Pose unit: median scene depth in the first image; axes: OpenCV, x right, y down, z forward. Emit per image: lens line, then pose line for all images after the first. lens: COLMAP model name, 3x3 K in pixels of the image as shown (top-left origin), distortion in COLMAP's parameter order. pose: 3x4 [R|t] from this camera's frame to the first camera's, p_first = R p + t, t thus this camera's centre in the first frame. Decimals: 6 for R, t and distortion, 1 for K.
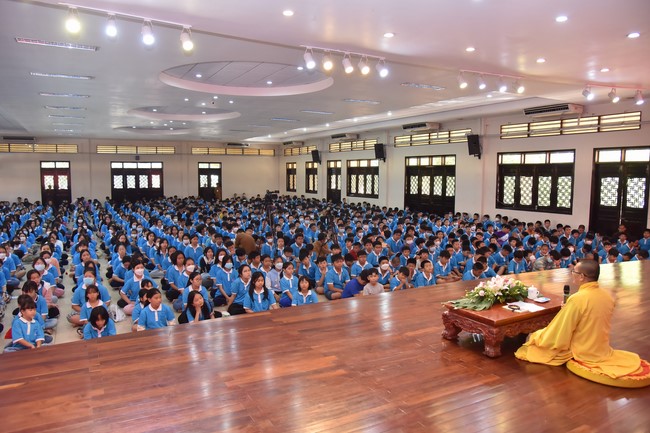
lens RADIAL K [[461.5, 0, 325.0], [0, 461.5, 216.5], [0, 0, 1]] dist [-0.089119, 0.041461]
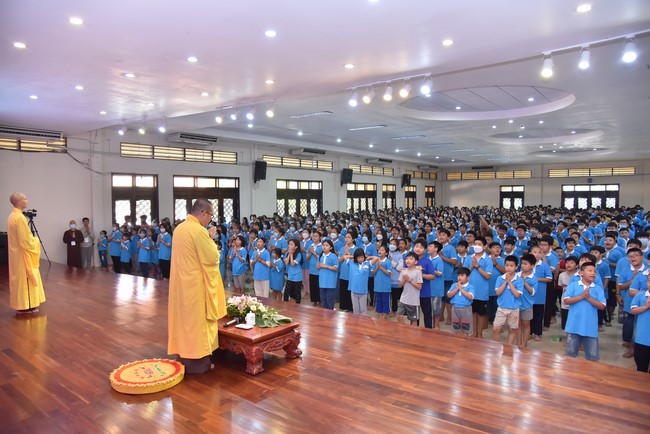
lens RADIAL K [[441.8, 0, 325.0], [0, 441.8, 217.0], [0, 0, 1]] dist [-0.054439, 0.004368]
pose [[0.396221, 0.034494, -0.917507, 0.232864], [-0.077705, 0.996969, 0.003926, -0.010627], [0.914861, 0.069739, 0.397701, 0.123054]]
